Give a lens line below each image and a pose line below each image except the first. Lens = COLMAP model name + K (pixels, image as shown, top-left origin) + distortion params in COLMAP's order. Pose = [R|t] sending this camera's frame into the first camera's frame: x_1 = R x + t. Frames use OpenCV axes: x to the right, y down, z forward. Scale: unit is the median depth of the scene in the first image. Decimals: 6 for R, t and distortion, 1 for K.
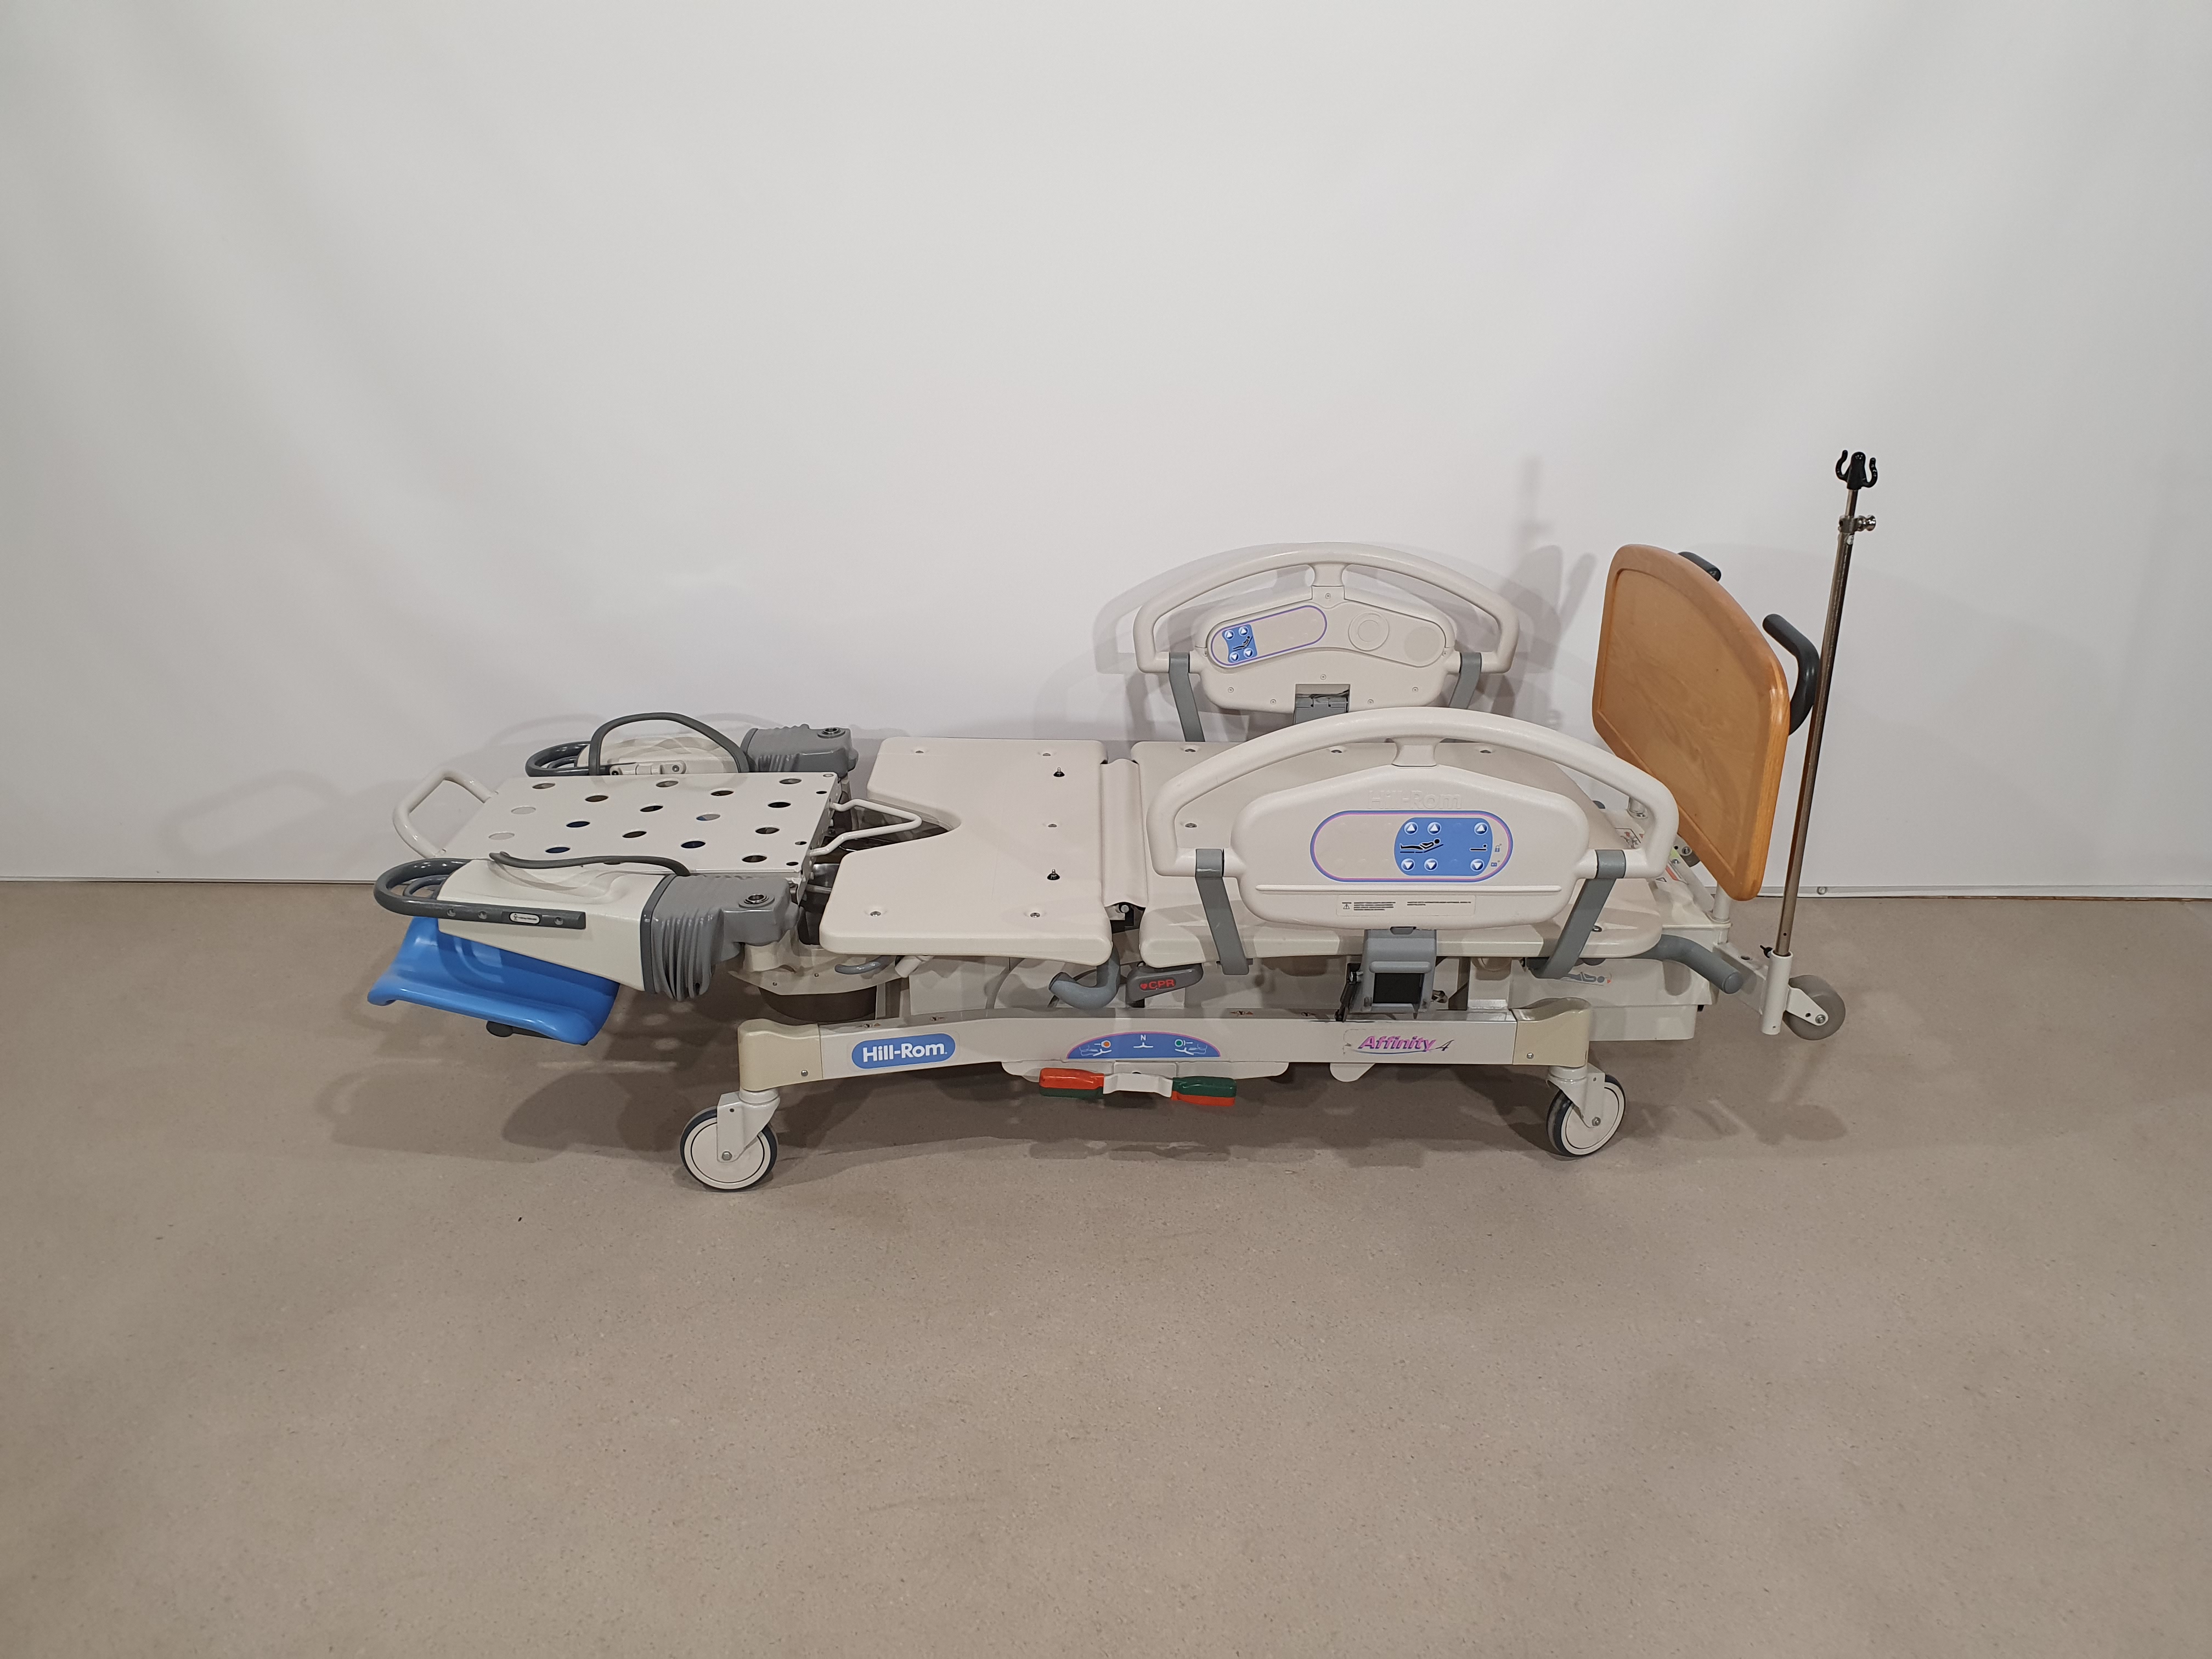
lens RADIAL K [[1685.8, 0, 1107.0], [0, 1685.8, 827.5], [0, 0, 1]] dist [0.001196, 0.013934]
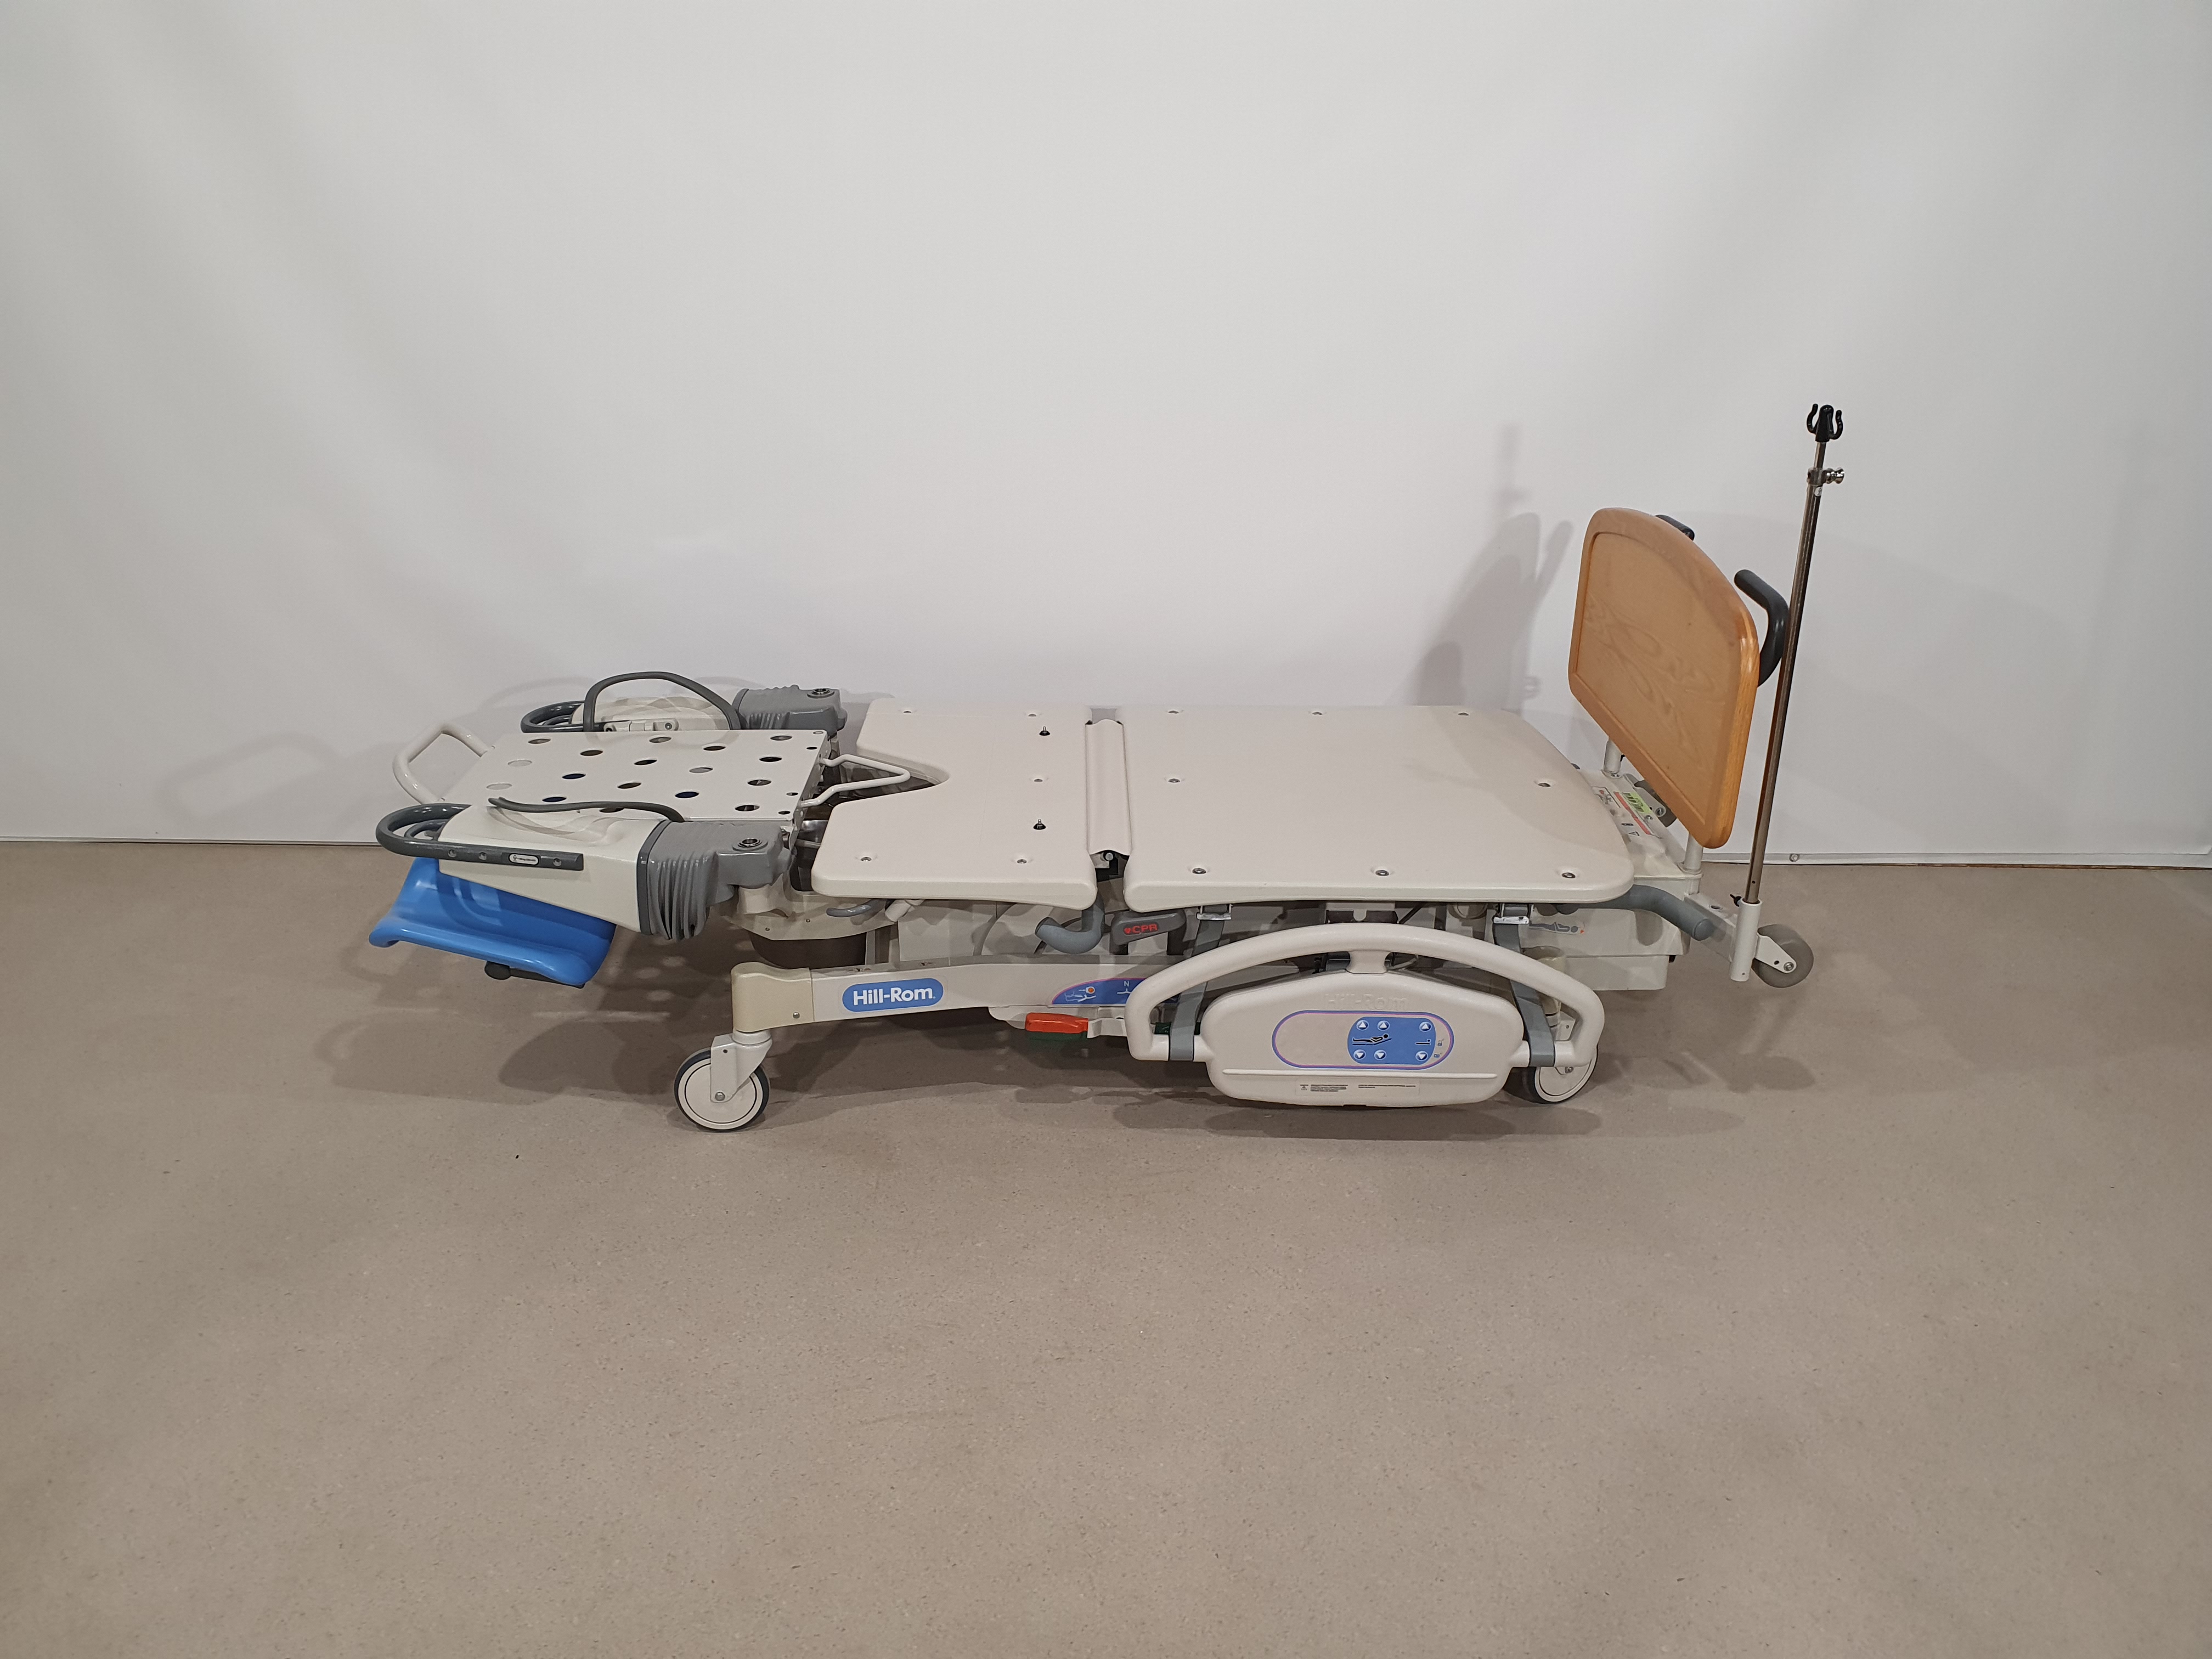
lens RADIAL K [[1685.8, 0, 1089.6], [0, 1685.8, 836.0], [0, 0, 1]] dist [0.001196, 0.013934]
pose [[0.999993, 0.003632, 0.000812, -0.002452], [-0.003635, 0.999989, 0.003074, 0.034336], [-0.000800, -0.003077, 0.999995, -0.024015]]
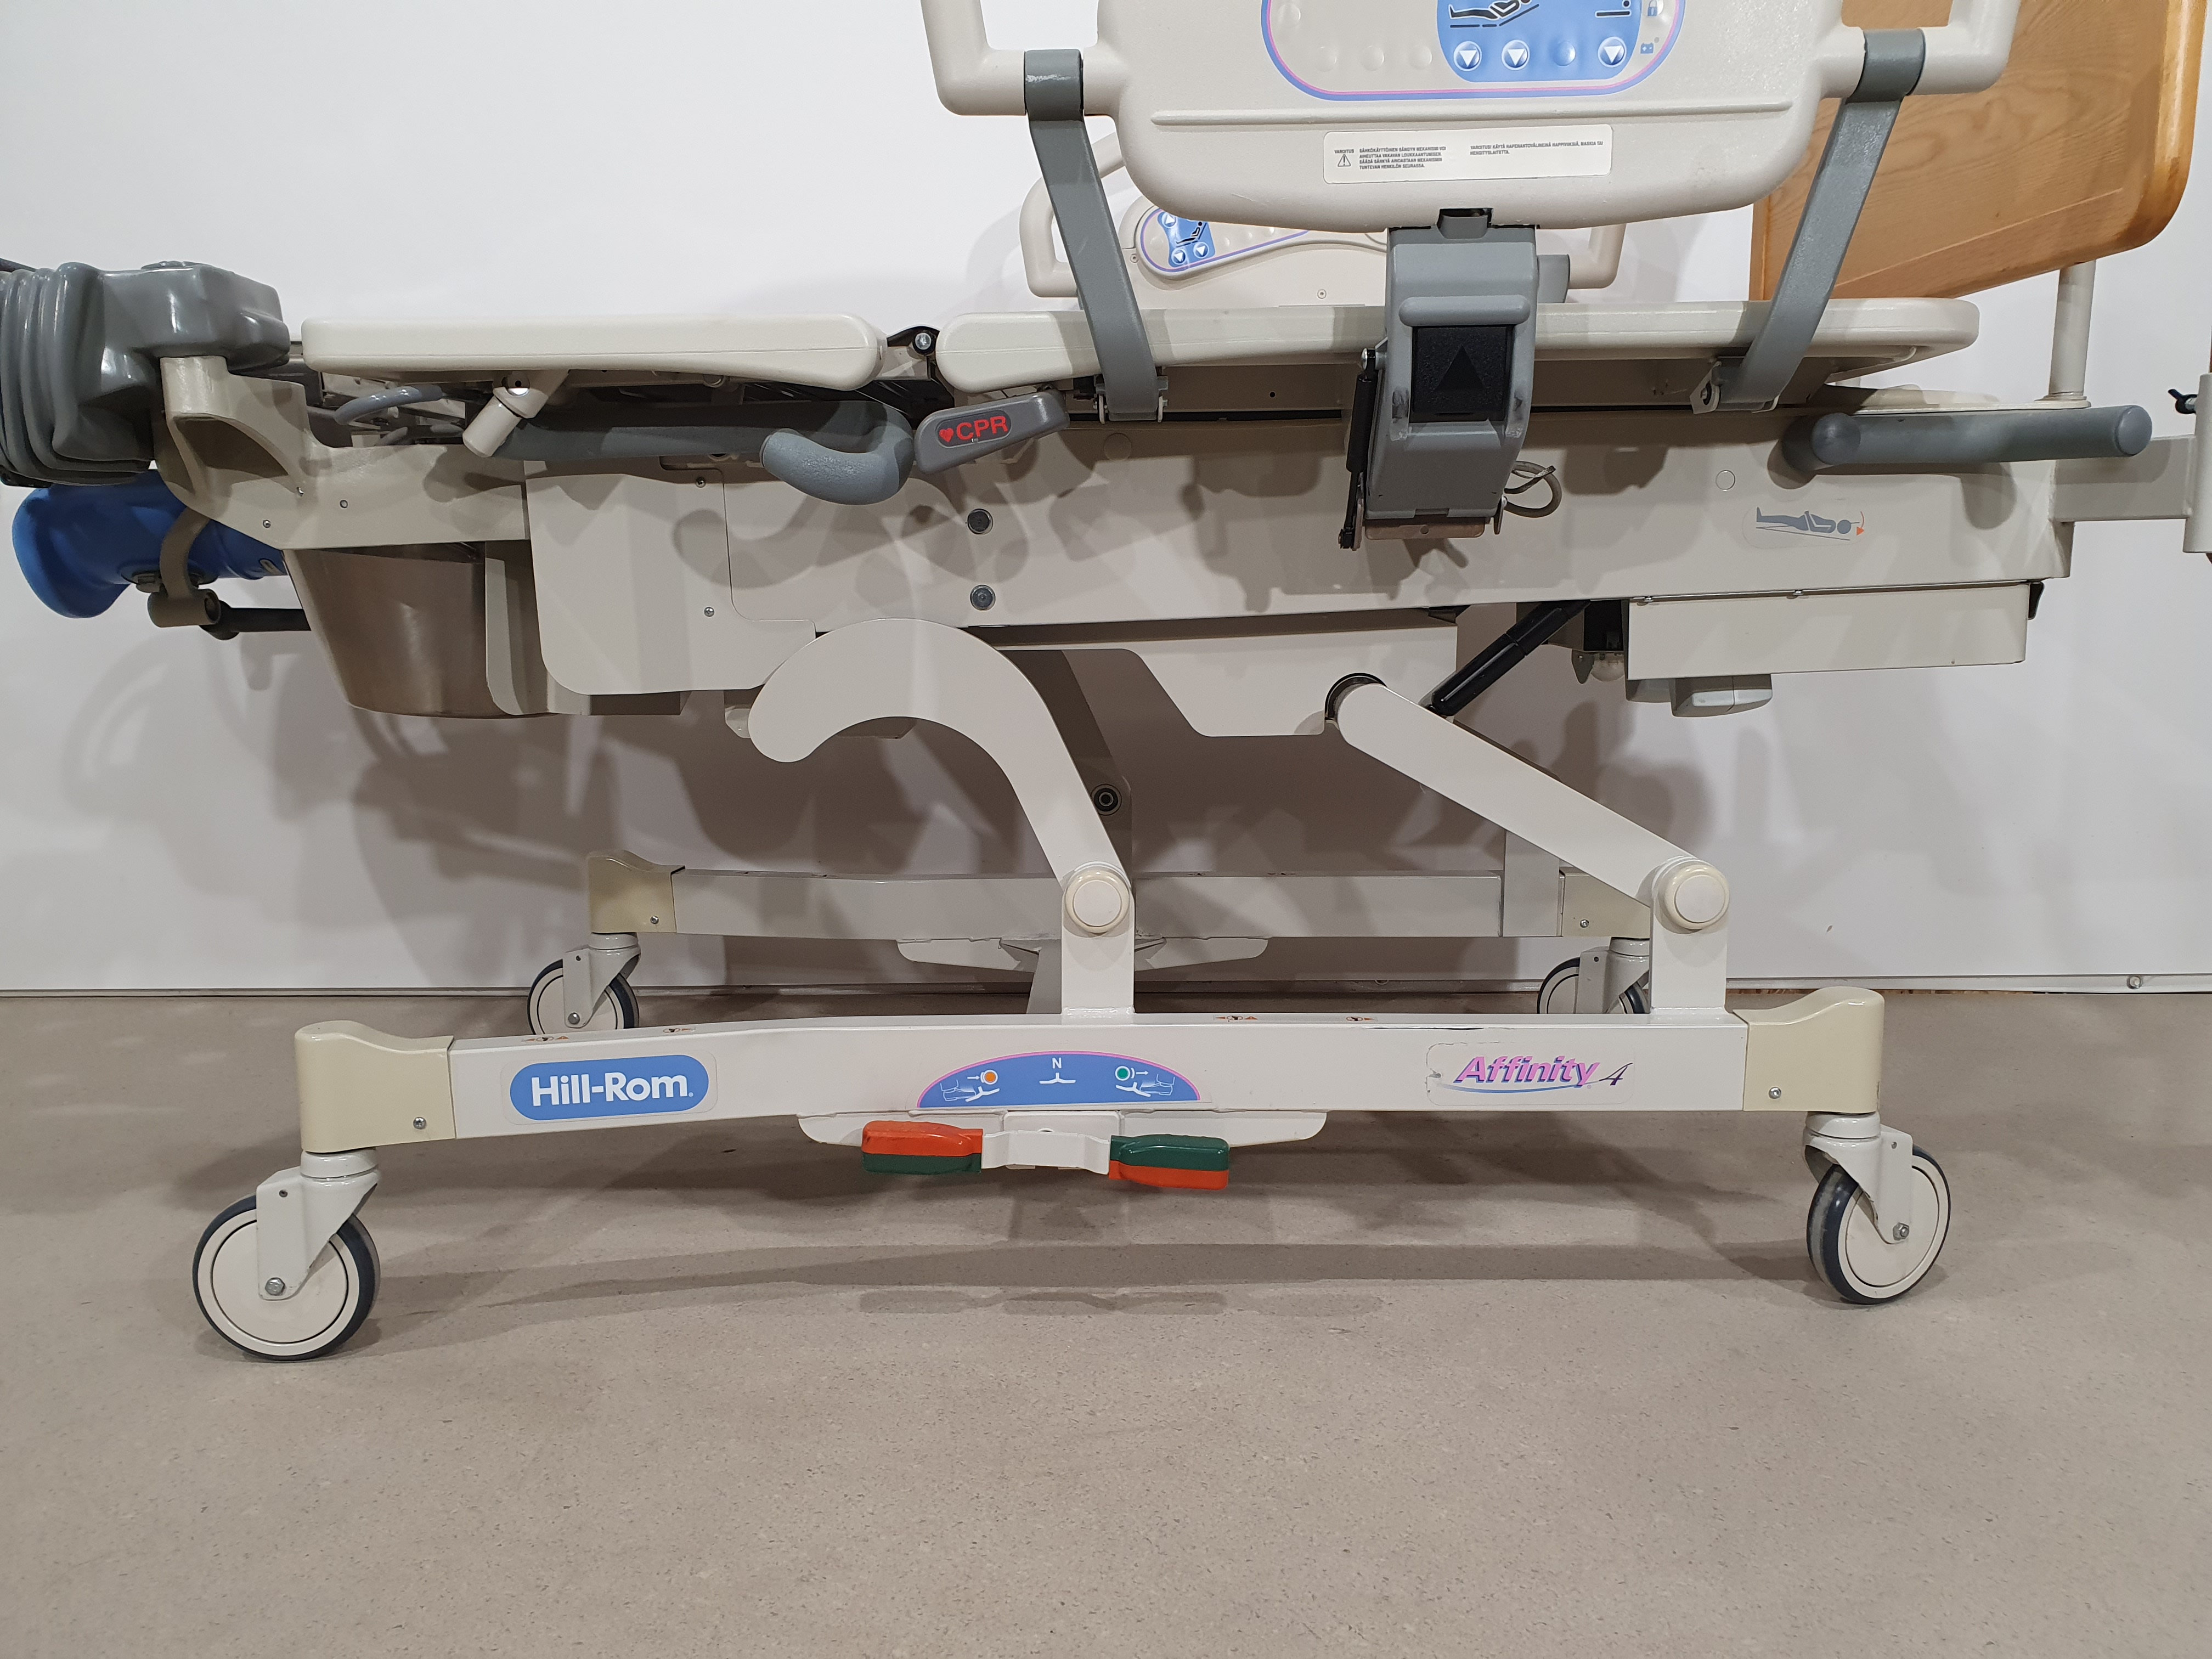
lens RADIAL K [[1685.8, 0, 1109.9], [0, 1685.8, 883.0], [0, 0, 1]] dist [0.001196, 0.013934]
pose [[0.999521, -0.015764, -0.026618, 0.081485], [0.010511, 0.982296, -0.187042, 0.319887], [0.029096, 0.186673, 0.981991, 0.538168]]
